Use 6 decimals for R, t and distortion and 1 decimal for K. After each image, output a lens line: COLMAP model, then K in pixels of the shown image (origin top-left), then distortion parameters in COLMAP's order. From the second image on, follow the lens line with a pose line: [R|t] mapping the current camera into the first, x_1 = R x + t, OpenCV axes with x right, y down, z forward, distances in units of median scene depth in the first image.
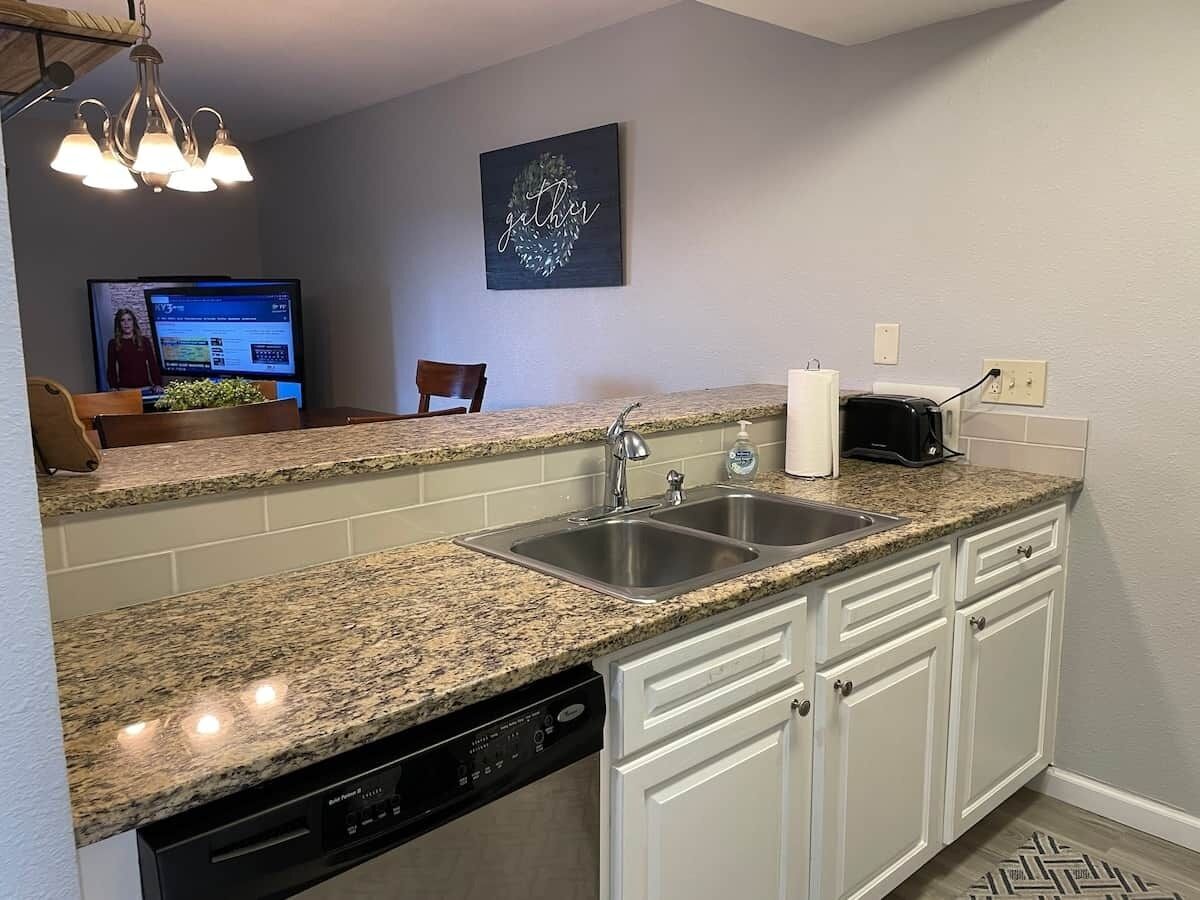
lens RADIAL K [[900.2, 0, 600.0], [0, 900.2, 450.0], [0, 0, 1]] dist [0.110365, -0.150633]
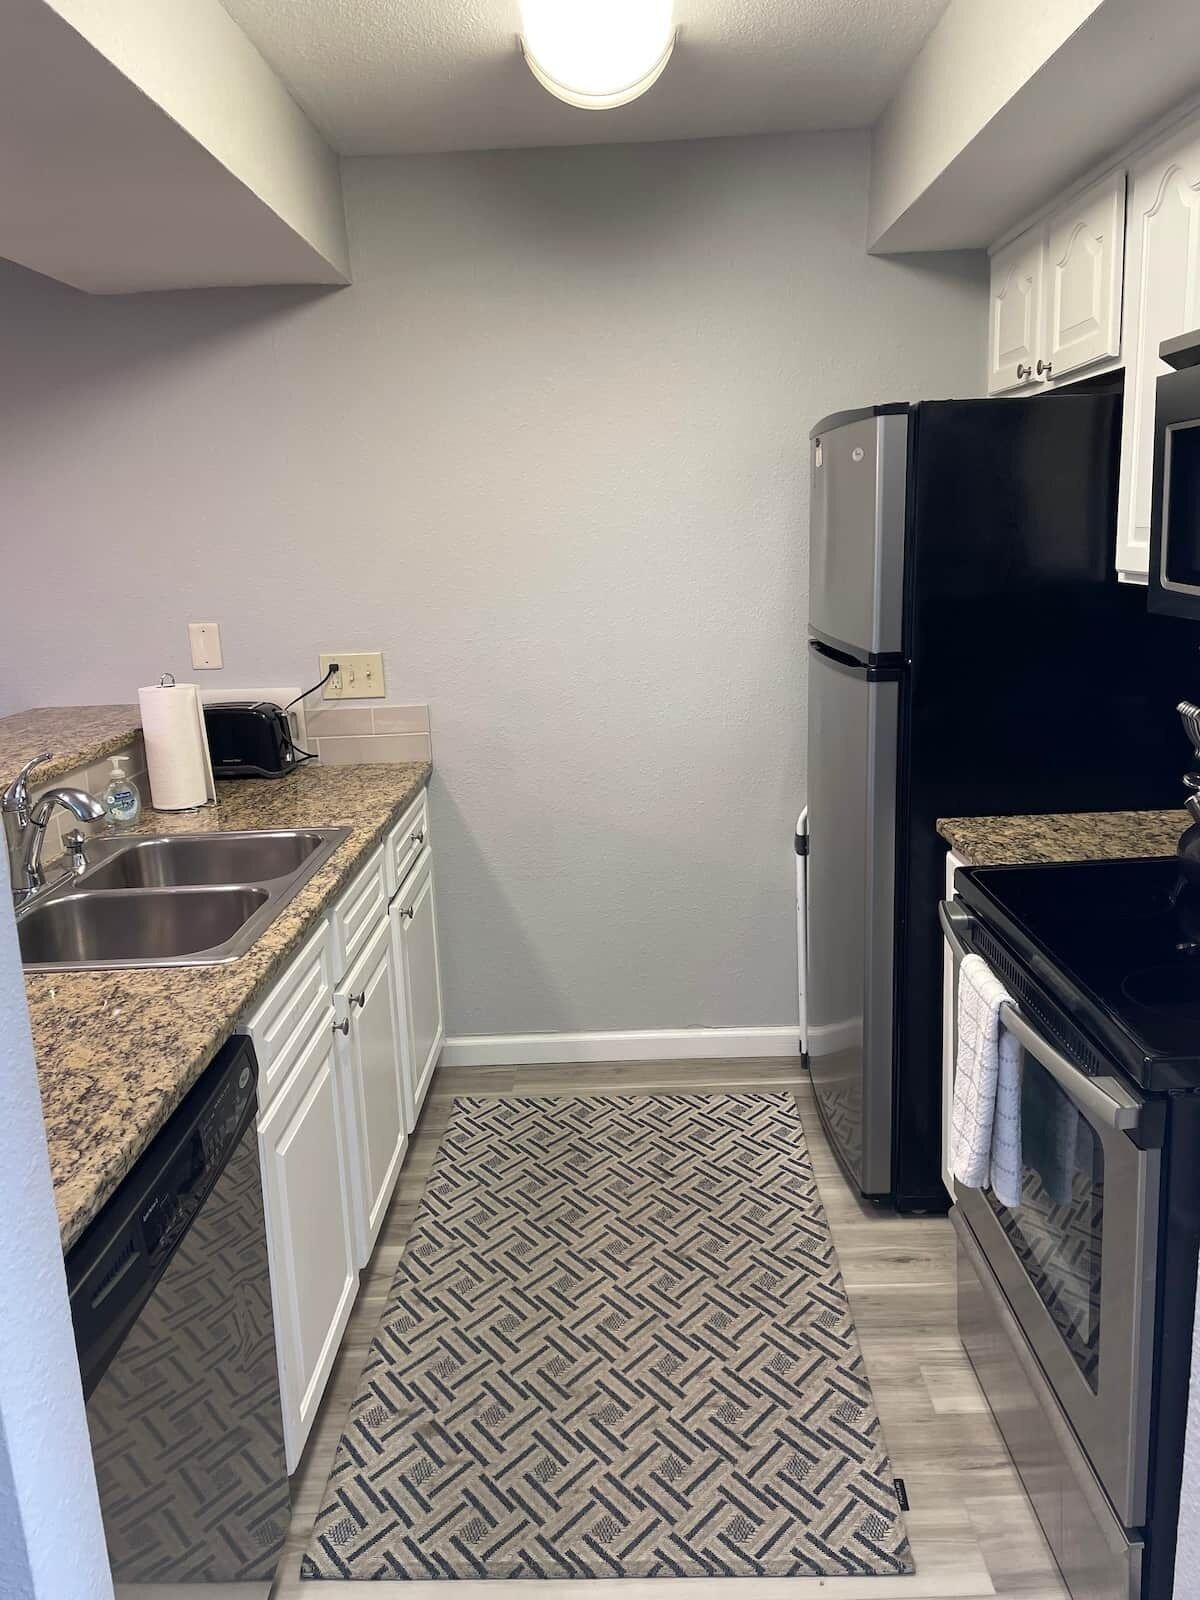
lens RADIAL K [[1200.2, 0, 600.0], [0, 1200.2, 800.0], [0, 0, 1]] dist [0.110365, -0.150633]
pose [[0.677969, -0.185080, 0.711410, -0.410787], [0.156328, 0.981949, 0.106483, -0.050872], [-0.718275, 0.039021, 0.694664, -0.116784]]
